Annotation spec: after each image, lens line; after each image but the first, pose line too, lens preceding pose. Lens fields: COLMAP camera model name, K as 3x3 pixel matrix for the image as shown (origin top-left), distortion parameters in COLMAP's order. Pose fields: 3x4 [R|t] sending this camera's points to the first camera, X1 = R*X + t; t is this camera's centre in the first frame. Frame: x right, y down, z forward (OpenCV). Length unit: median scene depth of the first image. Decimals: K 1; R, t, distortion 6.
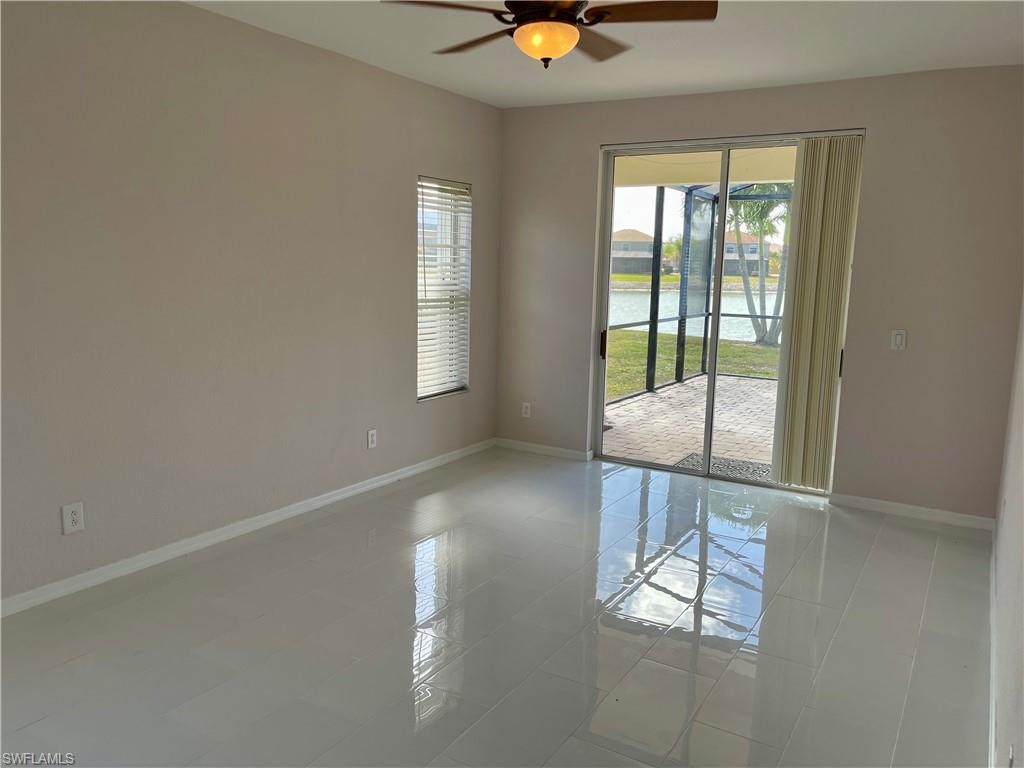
lens RADIAL K [[755.8, 0, 525.8], [0, 755.8, 380.2], [0, 0, 1]] dist [0.011743, 0.001779]
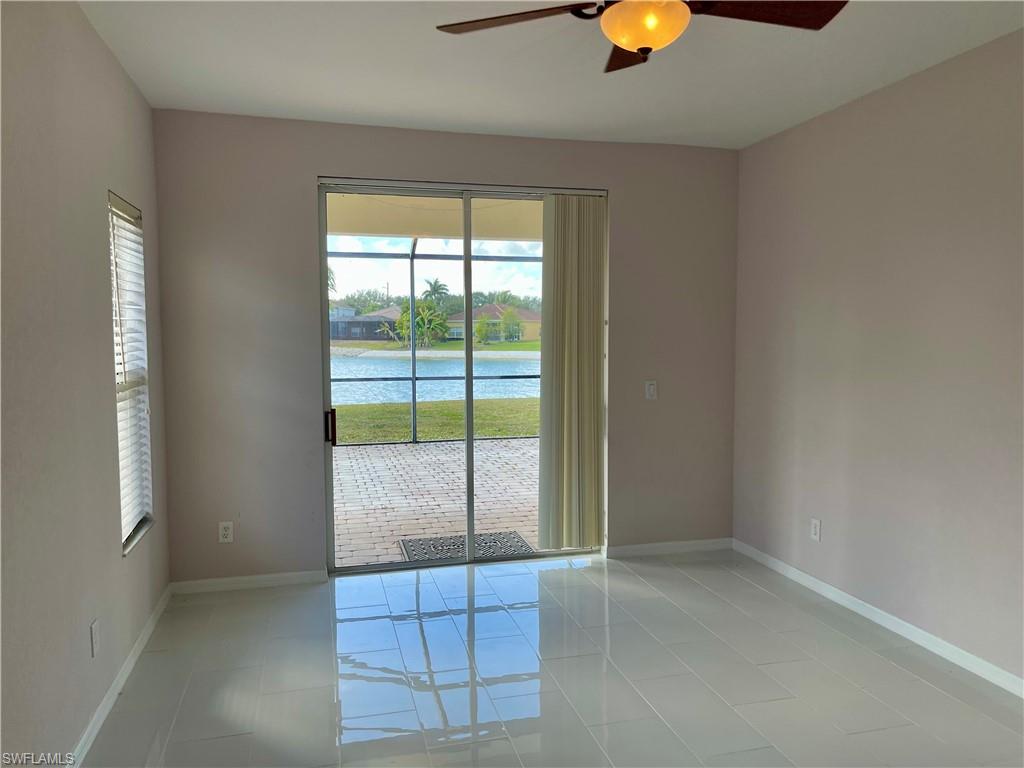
lens RADIAL K [[755.8, 0, 525.8], [0, 755.8, 380.2], [0, 0, 1]] dist [0.011743, 0.001779]
pose [[0.700559, -0.072577, 0.709894, -0.335760], [0.128668, 0.991357, -0.025622, -0.053543], [-0.701898, 0.109290, 0.703843, 0.327643]]
